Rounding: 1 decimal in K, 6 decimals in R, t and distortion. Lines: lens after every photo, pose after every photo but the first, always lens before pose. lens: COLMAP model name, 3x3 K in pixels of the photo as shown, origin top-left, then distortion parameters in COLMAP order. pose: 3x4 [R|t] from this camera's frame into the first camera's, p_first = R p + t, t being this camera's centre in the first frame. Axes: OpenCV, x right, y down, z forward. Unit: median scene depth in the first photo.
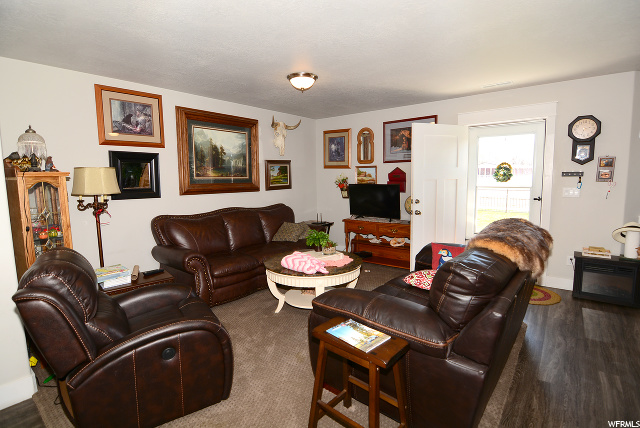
lens RADIAL K [[316.5, 0, 323.7], [0, 316.5, 212.3], [0, 0, 1]] dist [-0.006764, -0.008114]
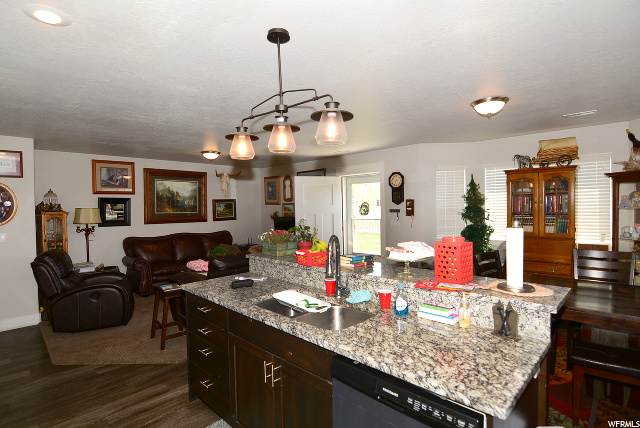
lens RADIAL K [[316.5, 0, 316.0], [0, 316.5, 214.4], [0, 0, 1]] dist [-0.006764, -0.008114]
pose [[0.995209, 0.001123, -0.097767, 0.561584], [-0.009656, 0.996174, -0.086855, 0.025990], [0.097295, 0.087383, 0.991412, -0.480289]]
